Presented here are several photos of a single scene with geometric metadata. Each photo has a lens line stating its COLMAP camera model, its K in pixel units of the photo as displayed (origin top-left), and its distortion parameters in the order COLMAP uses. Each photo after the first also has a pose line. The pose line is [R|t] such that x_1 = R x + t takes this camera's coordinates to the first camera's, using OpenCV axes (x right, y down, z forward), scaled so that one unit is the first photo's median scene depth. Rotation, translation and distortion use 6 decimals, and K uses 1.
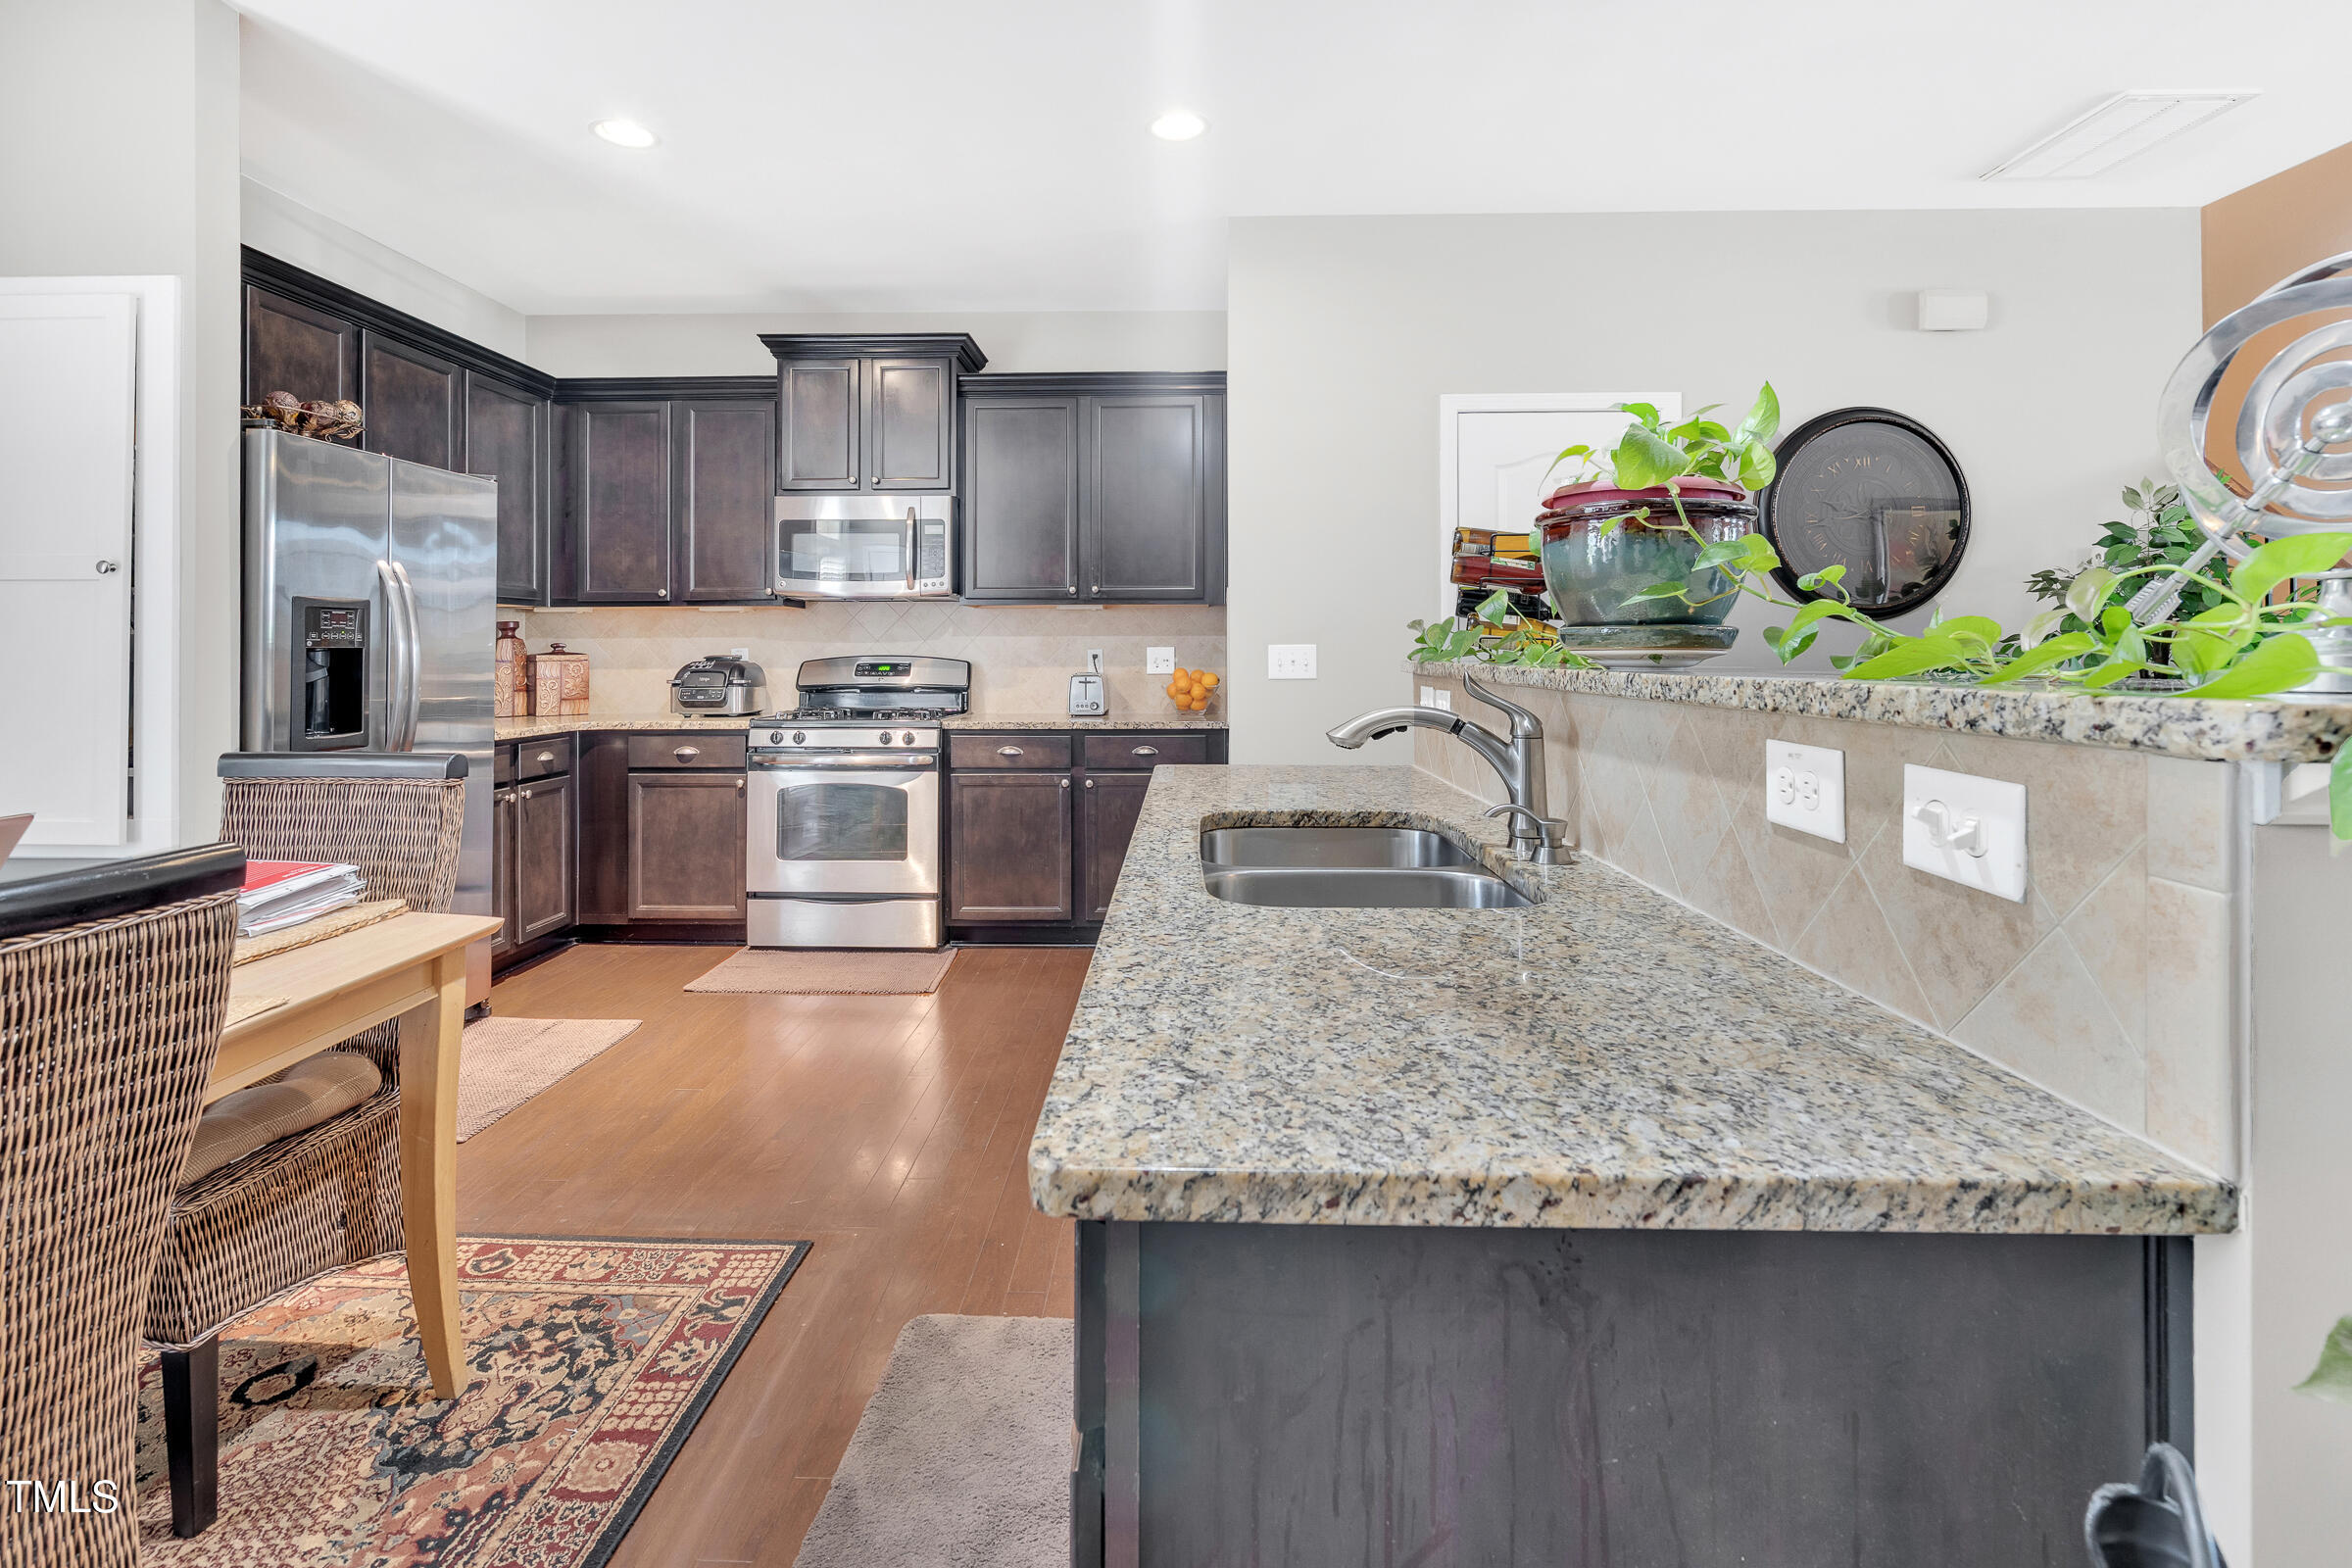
lens RADIAL K [[1105.4, 0, 1163.2], [0, 1105.4, 669.9], [0, 0, 1]] dist [-0.003322, -0.000109]
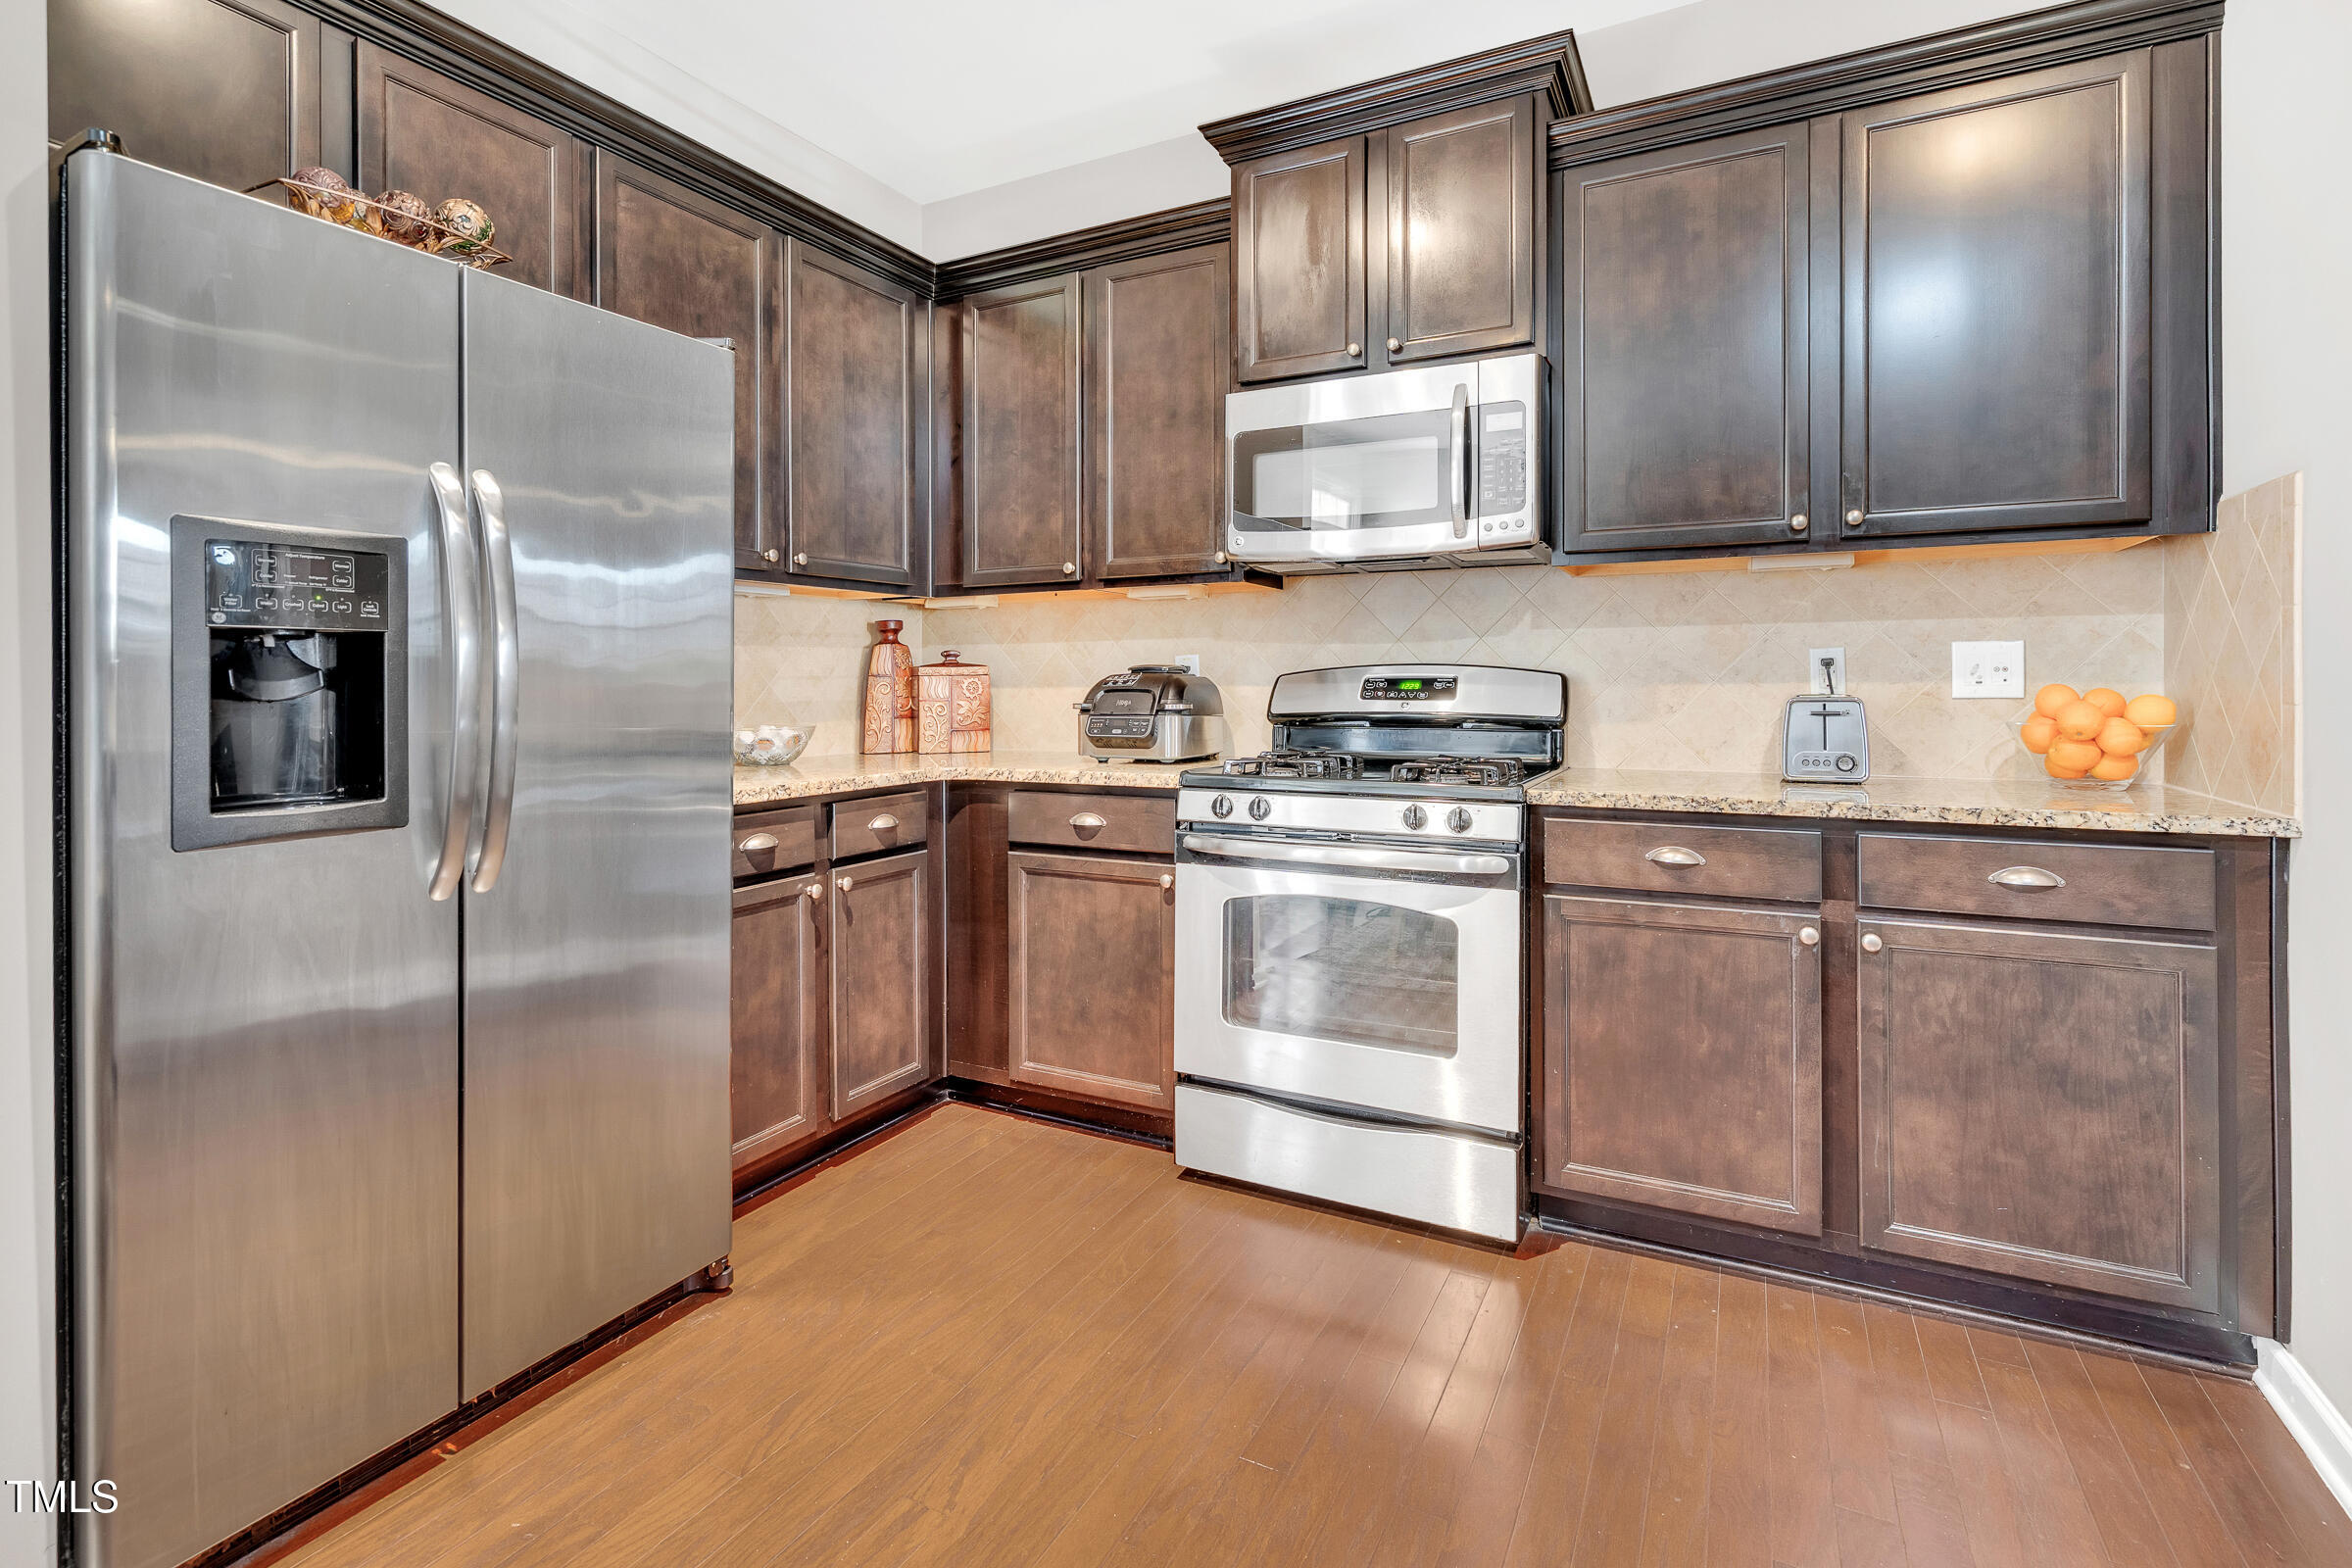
lens RADIAL K [[1105.4, 0, 1163.2], [0, 1105.4, 669.9], [0, 0, 1]] dist [-0.003322, -0.000109]
pose [[0.894671, -0.007128, -0.446668, -0.118294], [-0.004223, 0.999693, -0.024410, 0.005268], [0.446705, 0.023725, 0.894367, 0.457661]]
